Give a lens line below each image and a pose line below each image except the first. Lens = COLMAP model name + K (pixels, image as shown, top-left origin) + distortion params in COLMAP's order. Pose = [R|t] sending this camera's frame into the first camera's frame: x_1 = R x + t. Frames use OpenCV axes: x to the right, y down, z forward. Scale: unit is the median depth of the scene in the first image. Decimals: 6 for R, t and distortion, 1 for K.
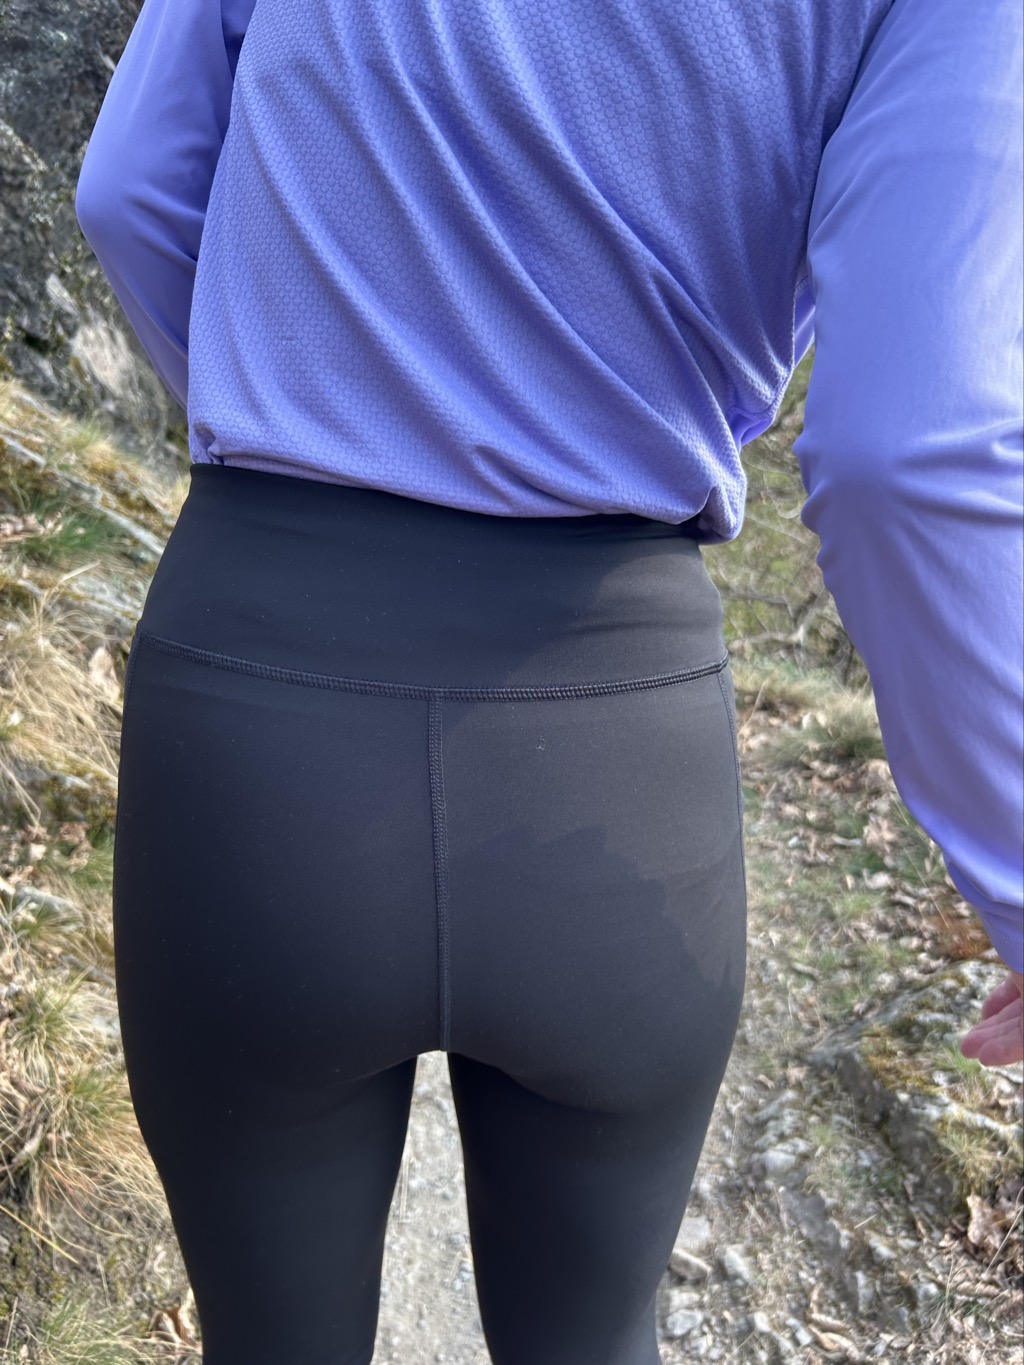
lens RADIAL K [[1008.8, 0, 515.0], [0, 1008.8, 687.8], [0, 0, 1]] dist [0.031388, -0.032855]
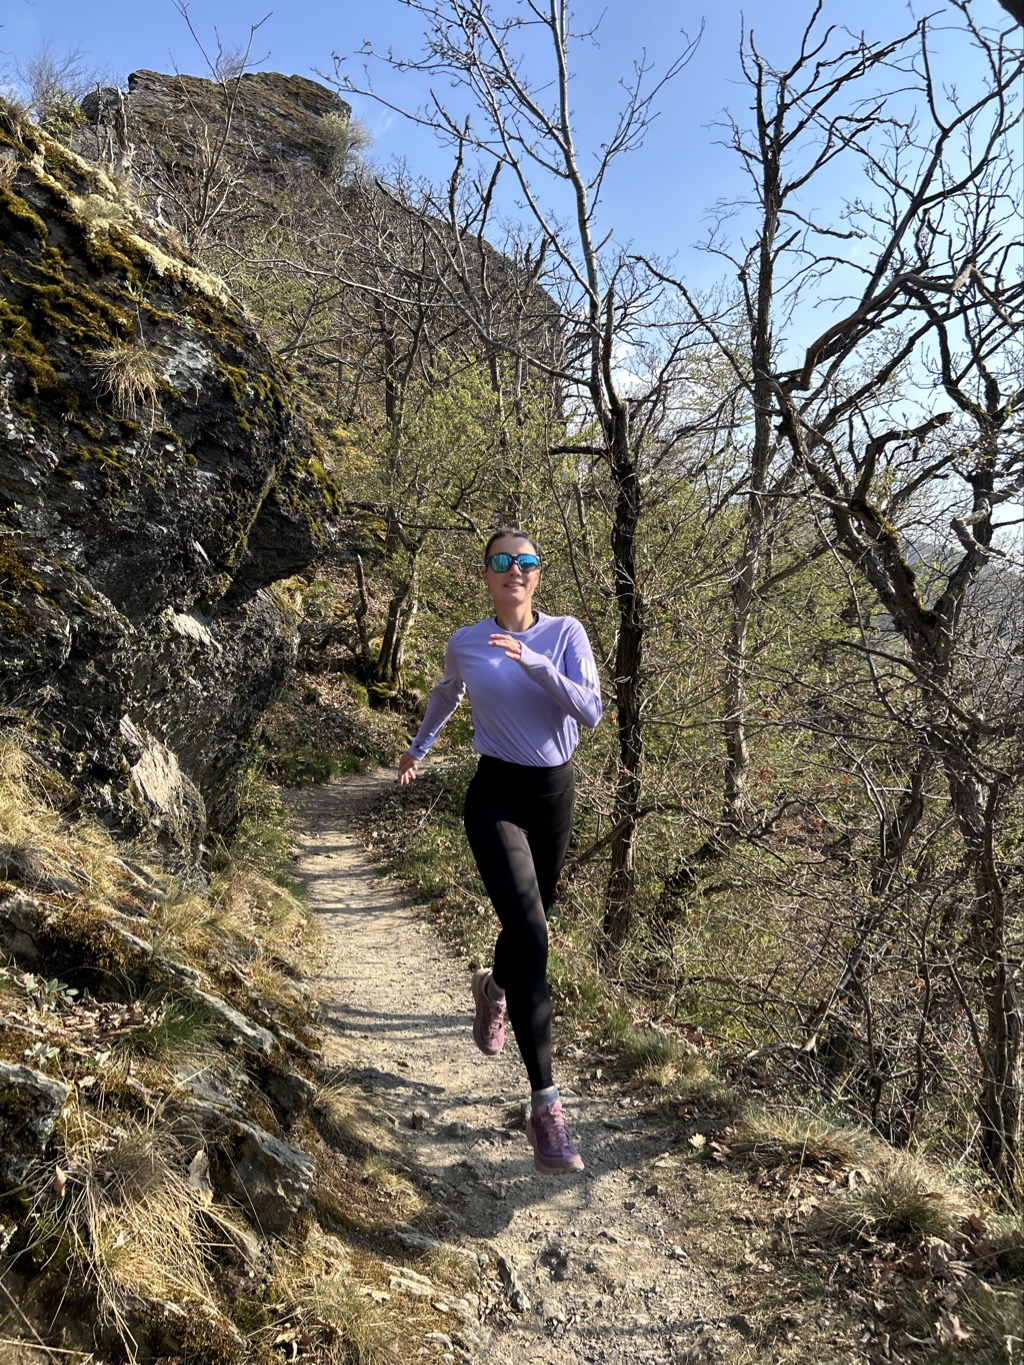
lens RADIAL K [[1008.8, 0, 515.0], [0, 1008.8, 687.8], [0, 0, 1]] dist [0.031388, -0.032855]
pose [[0.999391, 0.011568, 0.032916, -0.097579], [-0.000612, 0.949095, -0.314989, -0.125923], [-0.034884, 0.314777, 0.948524, -0.117088]]
